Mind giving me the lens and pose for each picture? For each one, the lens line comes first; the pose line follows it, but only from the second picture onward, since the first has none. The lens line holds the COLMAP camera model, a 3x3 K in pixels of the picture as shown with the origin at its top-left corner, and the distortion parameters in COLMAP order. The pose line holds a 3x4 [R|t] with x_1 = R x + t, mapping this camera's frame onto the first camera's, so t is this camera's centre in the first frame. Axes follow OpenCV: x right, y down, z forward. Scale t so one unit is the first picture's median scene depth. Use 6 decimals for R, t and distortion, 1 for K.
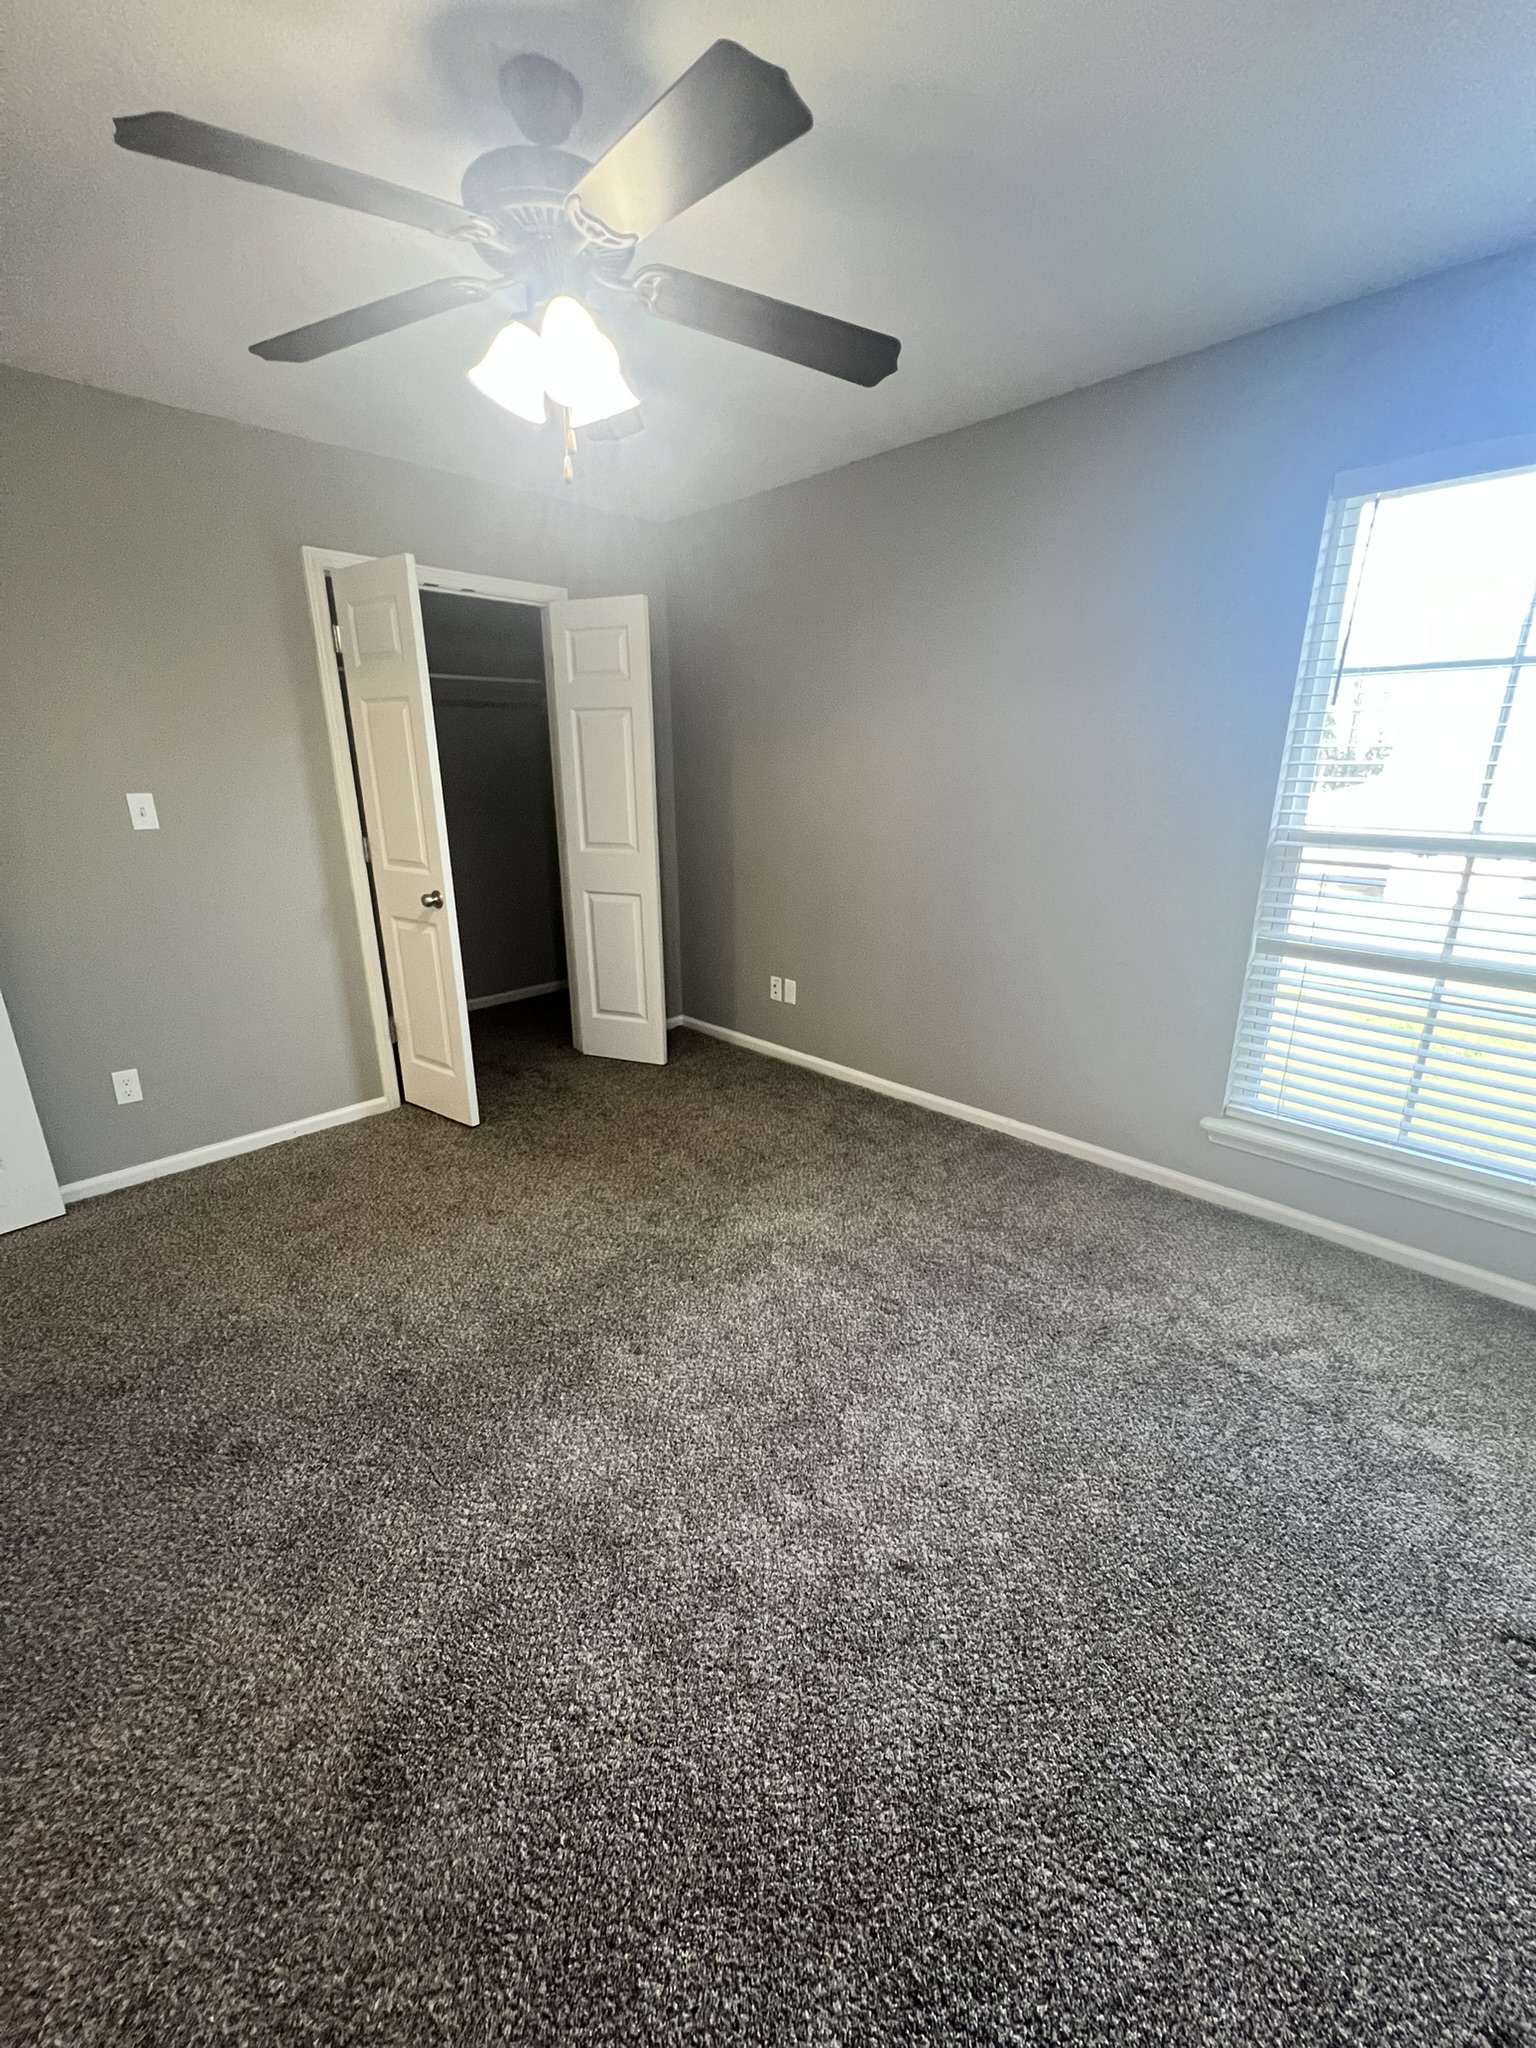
lens RADIAL K [[810.8, 0, 770.3], [0, 810.8, 1026.8], [0, 0, 1]] dist [-0.000007, 0.001020]
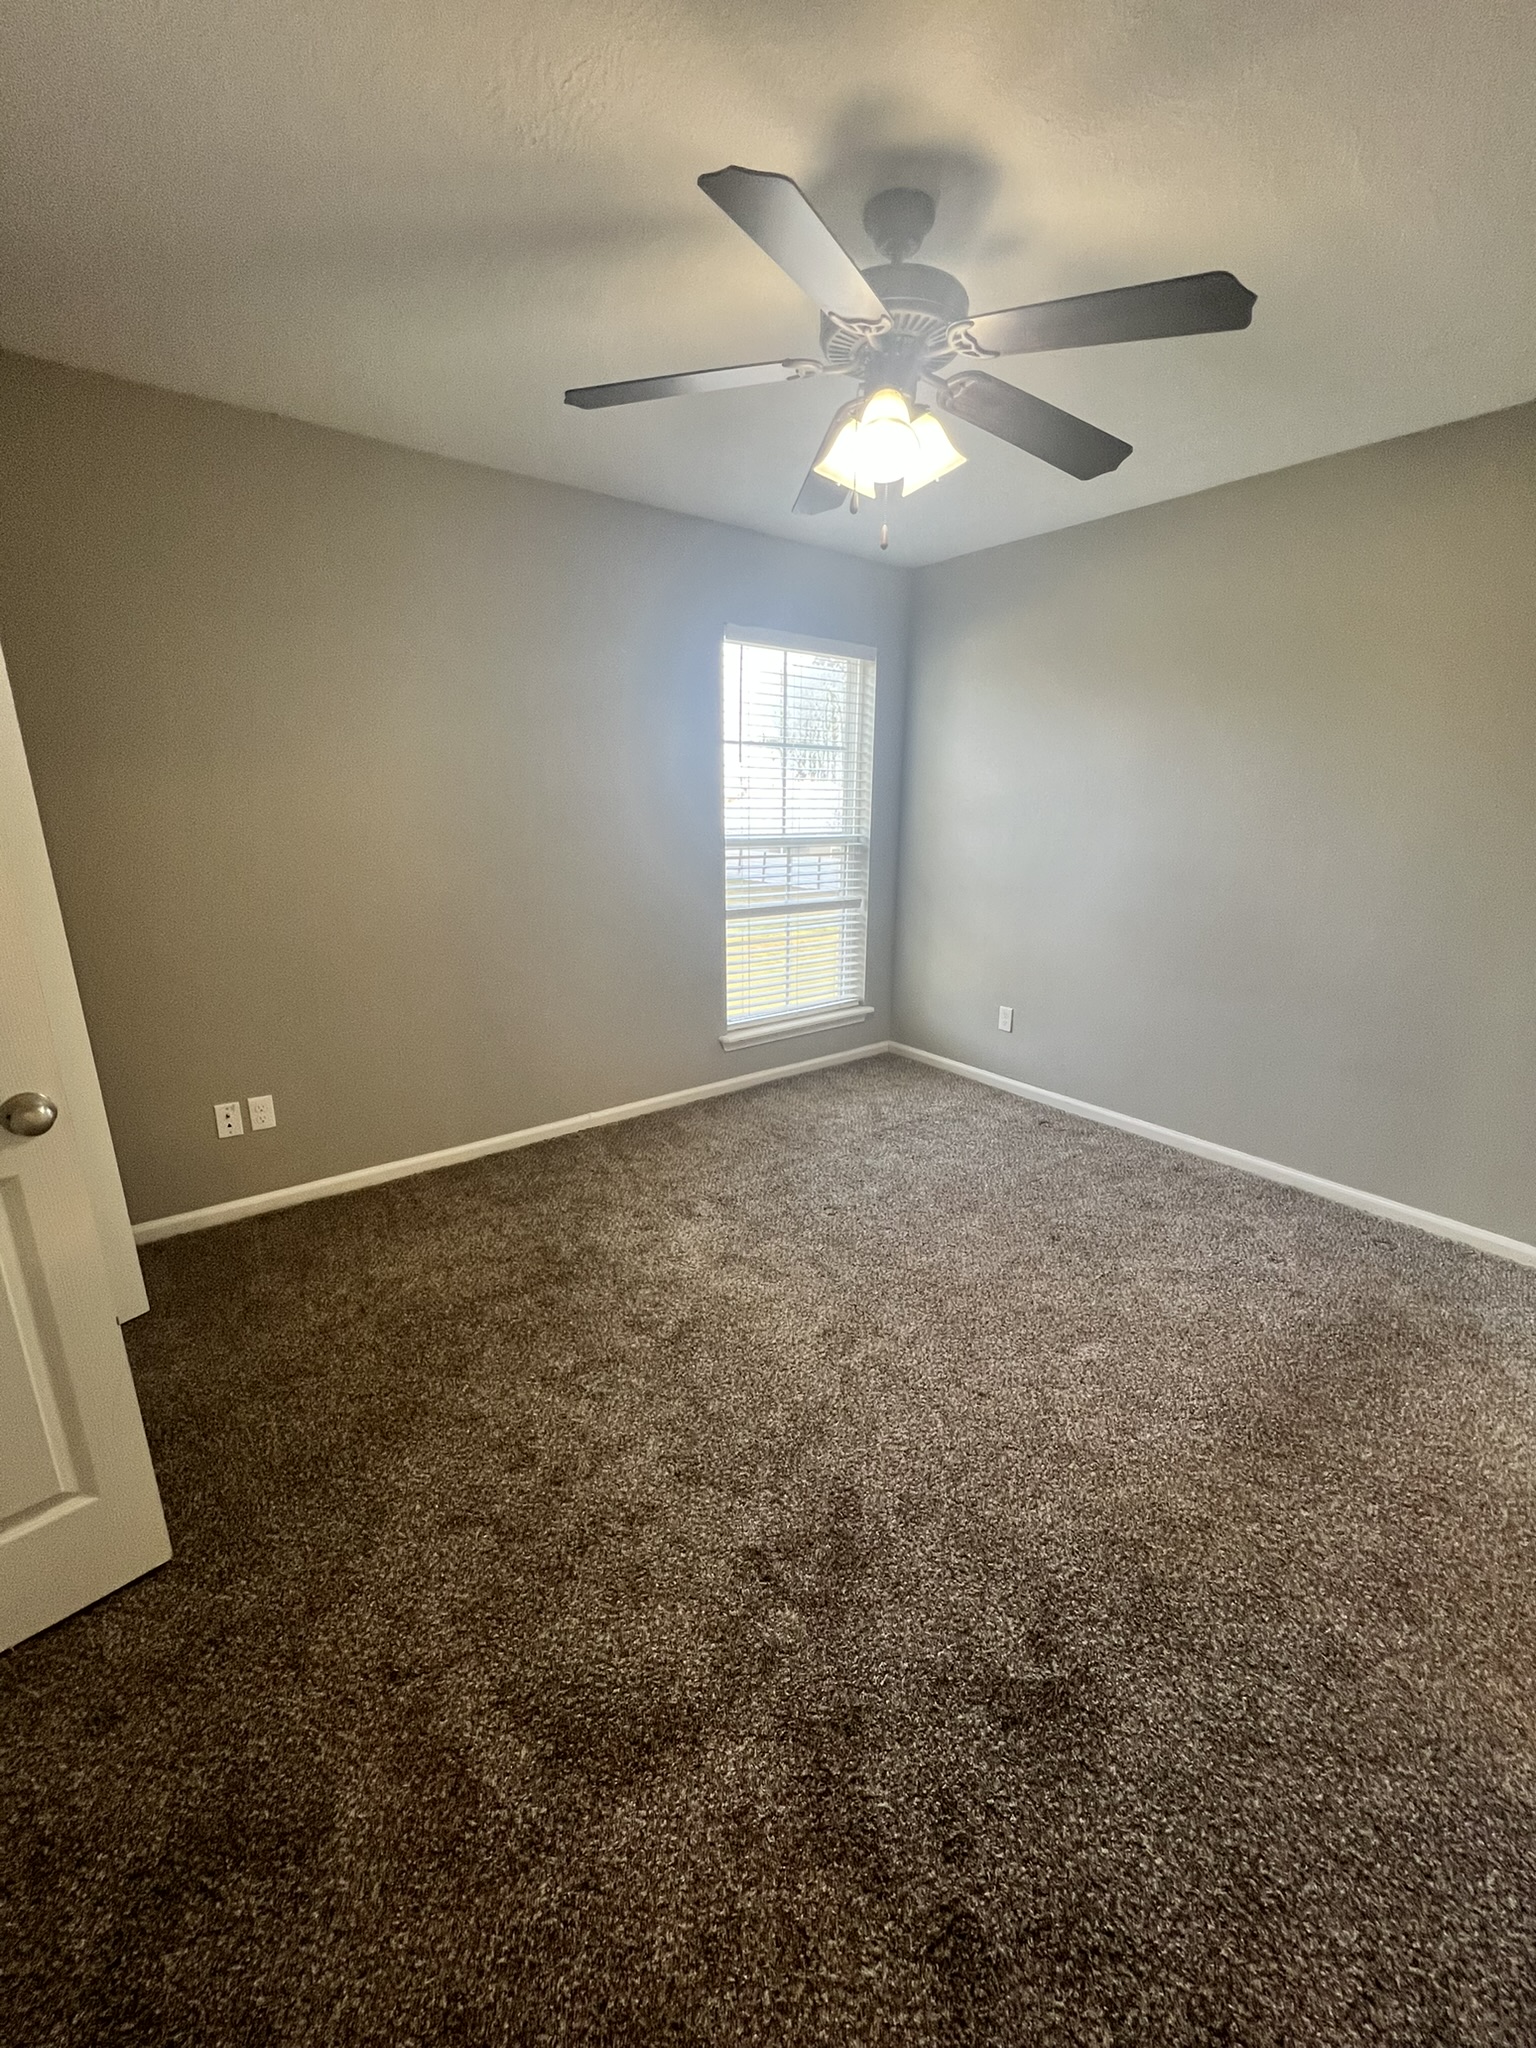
lens RADIAL K [[820.1, 0, 779.5], [0, 820.1, 1021.2], [0, 0, 1]] dist [-0.001555, -0.000085]
pose [[0.130170, -0.262524, 0.956105, -0.770251], [0.300124, 0.929503, 0.214359, -0.180008], [-0.944977, 0.259047, 0.199784, 0.545929]]
